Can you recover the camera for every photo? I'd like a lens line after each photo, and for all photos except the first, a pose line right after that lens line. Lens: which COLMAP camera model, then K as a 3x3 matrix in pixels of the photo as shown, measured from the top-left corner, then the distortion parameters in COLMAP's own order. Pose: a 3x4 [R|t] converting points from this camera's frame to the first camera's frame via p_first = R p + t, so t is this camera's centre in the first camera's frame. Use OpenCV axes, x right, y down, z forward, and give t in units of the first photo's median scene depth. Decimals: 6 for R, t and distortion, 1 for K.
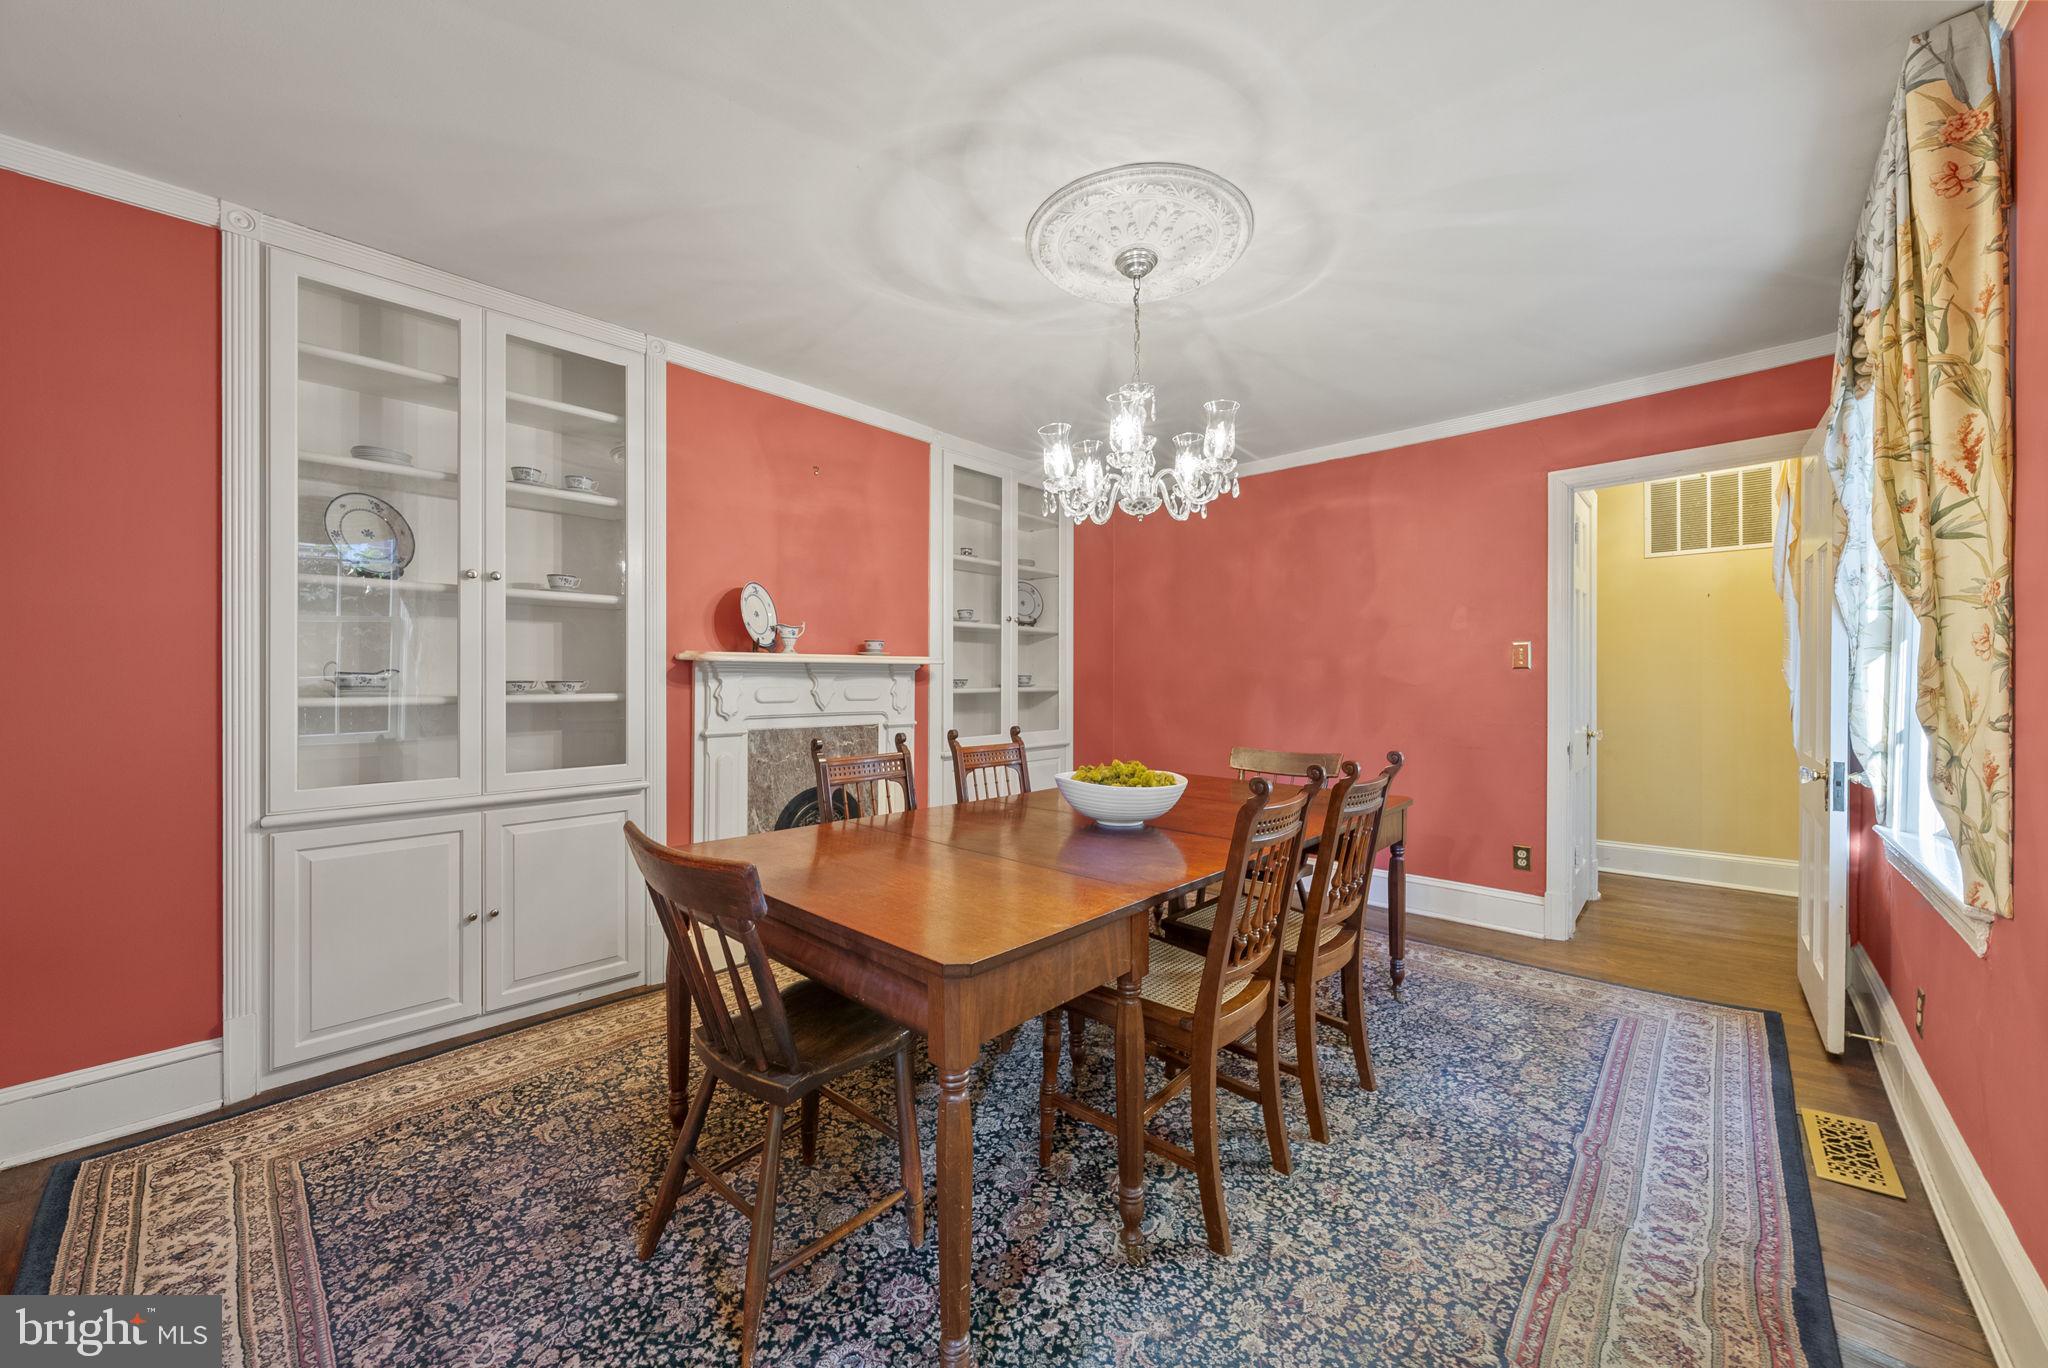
lens RADIAL K [[762.3, 0, 1024.0], [0, 762.3, 684.0], [0, 0, 1]] dist [-0.000846, -0.003208]
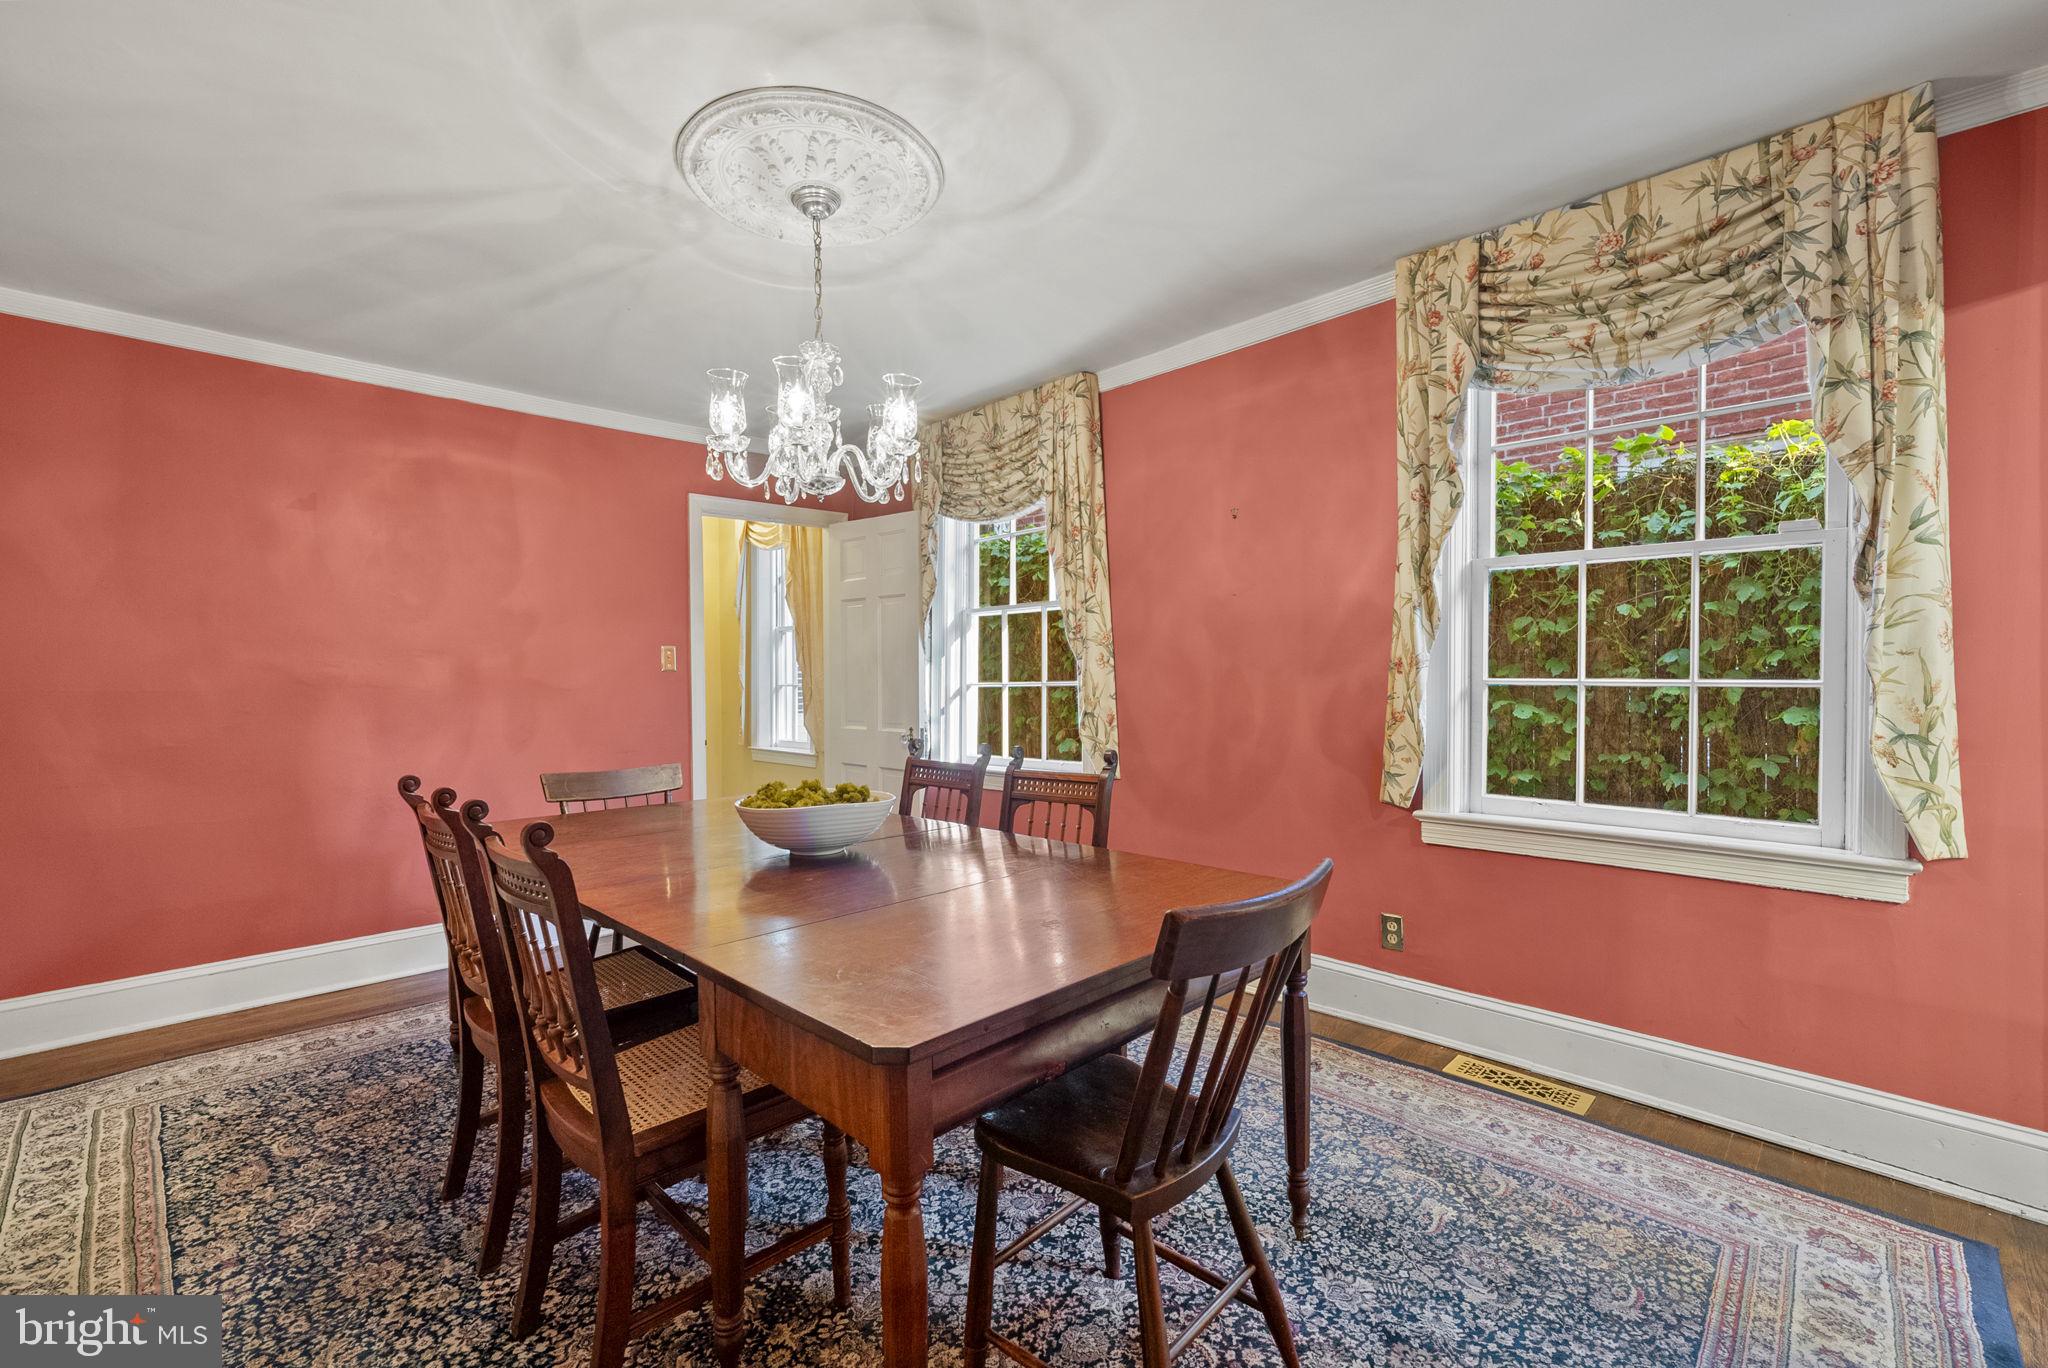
lens RADIAL K [[849.4, 0, 1019.7], [0, 849.4, 692.3], [0, 0, 1]] dist [-0.000071, -0.000243]
pose [[0.047893, -0.015428, 0.998733, -0.810391], [0.014188, 0.999790, 0.014764, -0.002645], [-0.998752, 0.013463, 0.048102, 0.720838]]
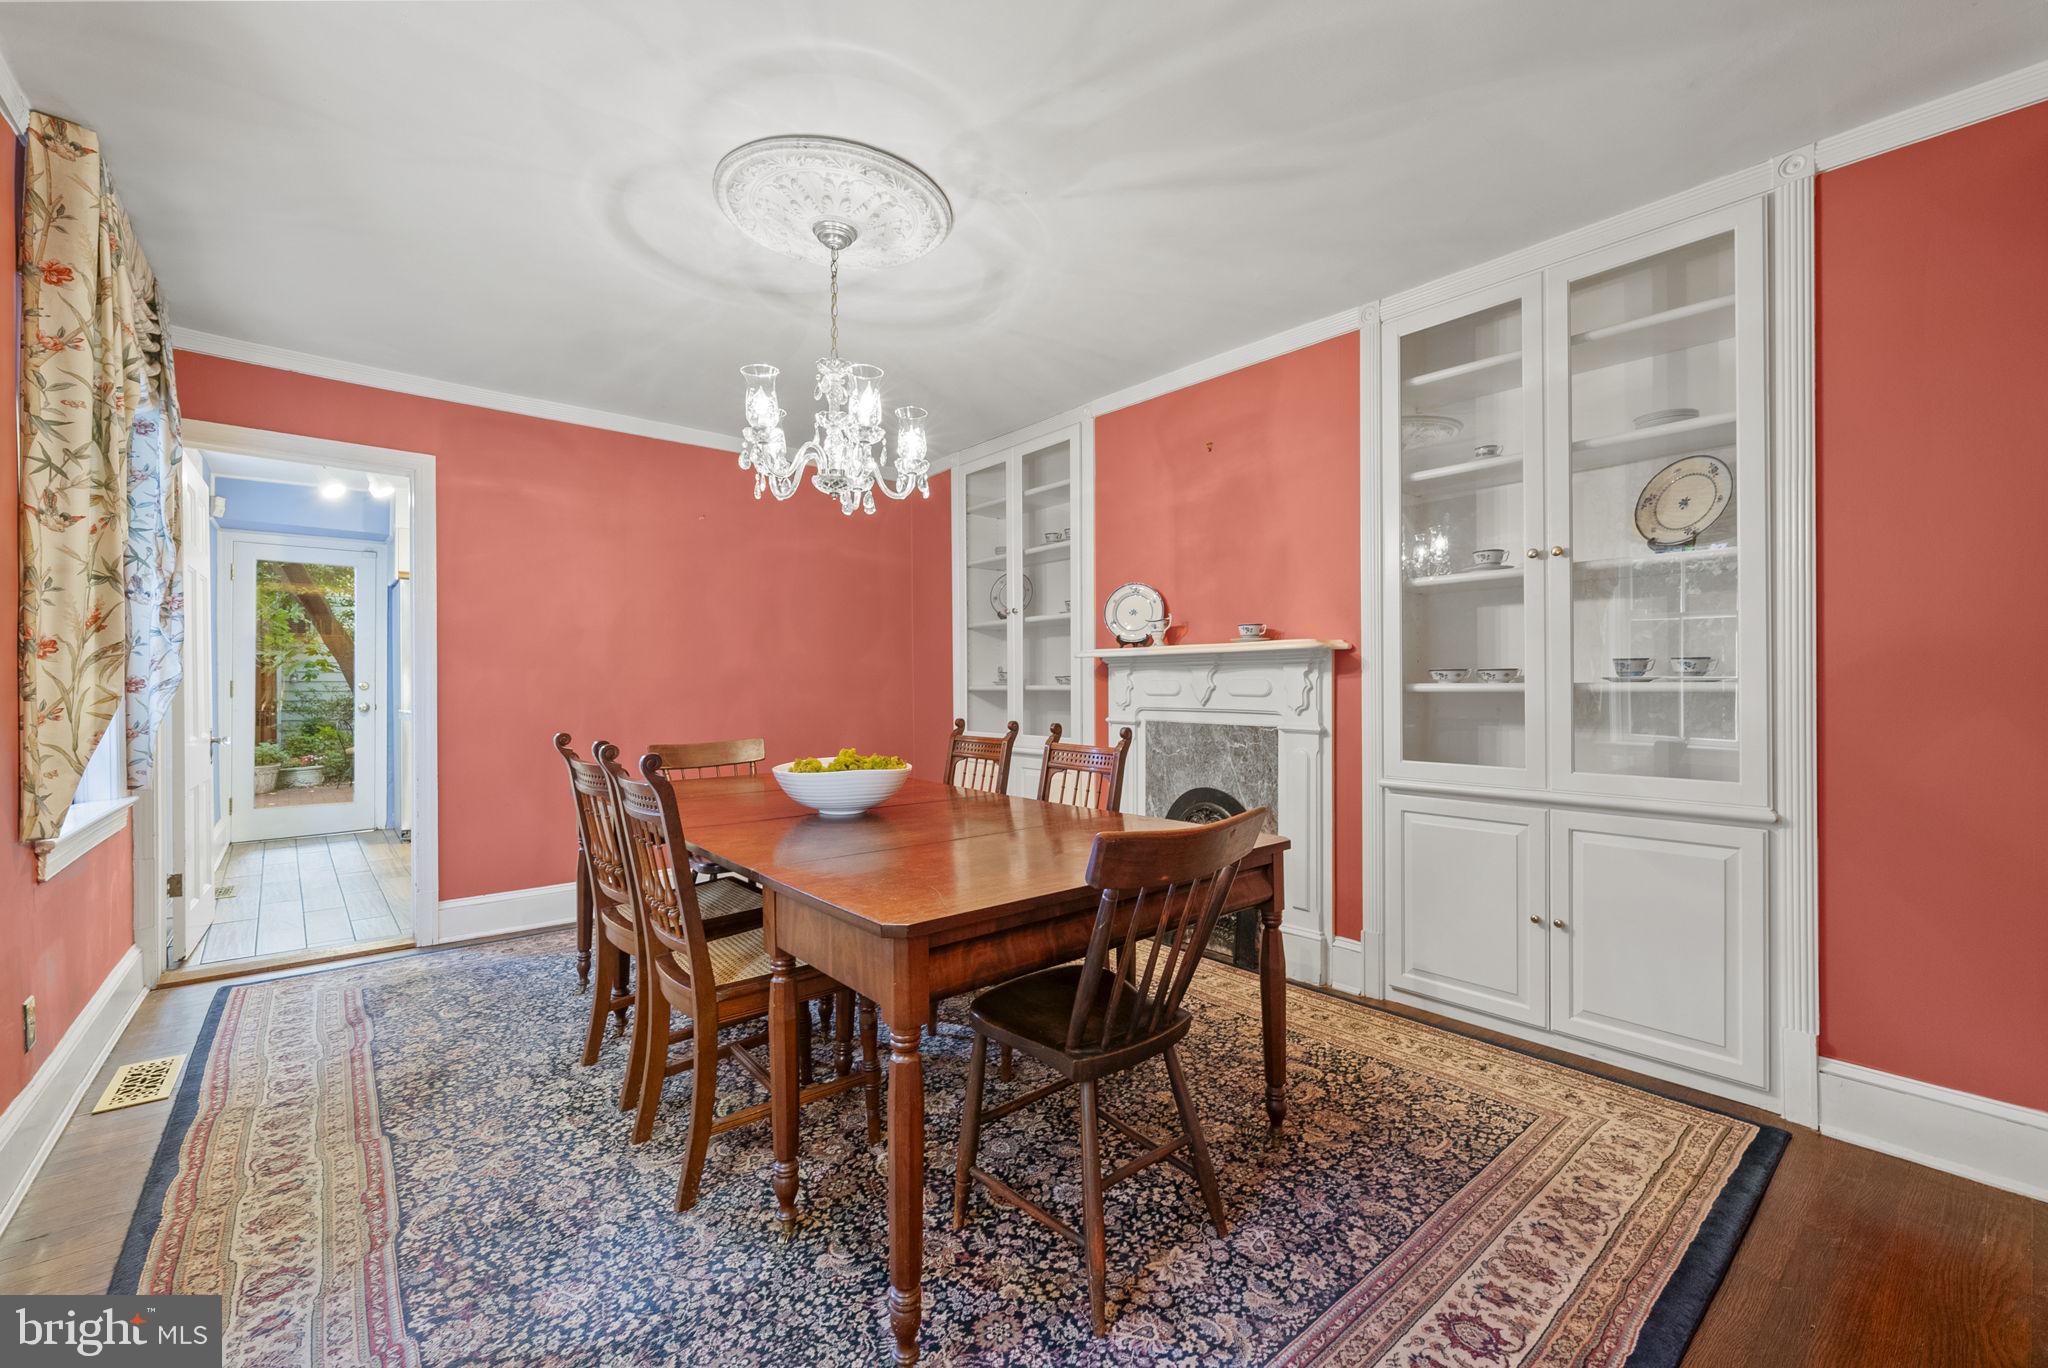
lens RADIAL K [[849.4, 0, 1019.7], [0, 849.4, 692.3], [0, 0, 1]] dist [-0.000071, -0.000243]
pose [[-0.142915, 0.004070, -0.989727, 1.165568], [-0.004610, 0.999978, 0.004778, 0.021716], [0.989724, 0.005245, -0.142893, 1.371198]]
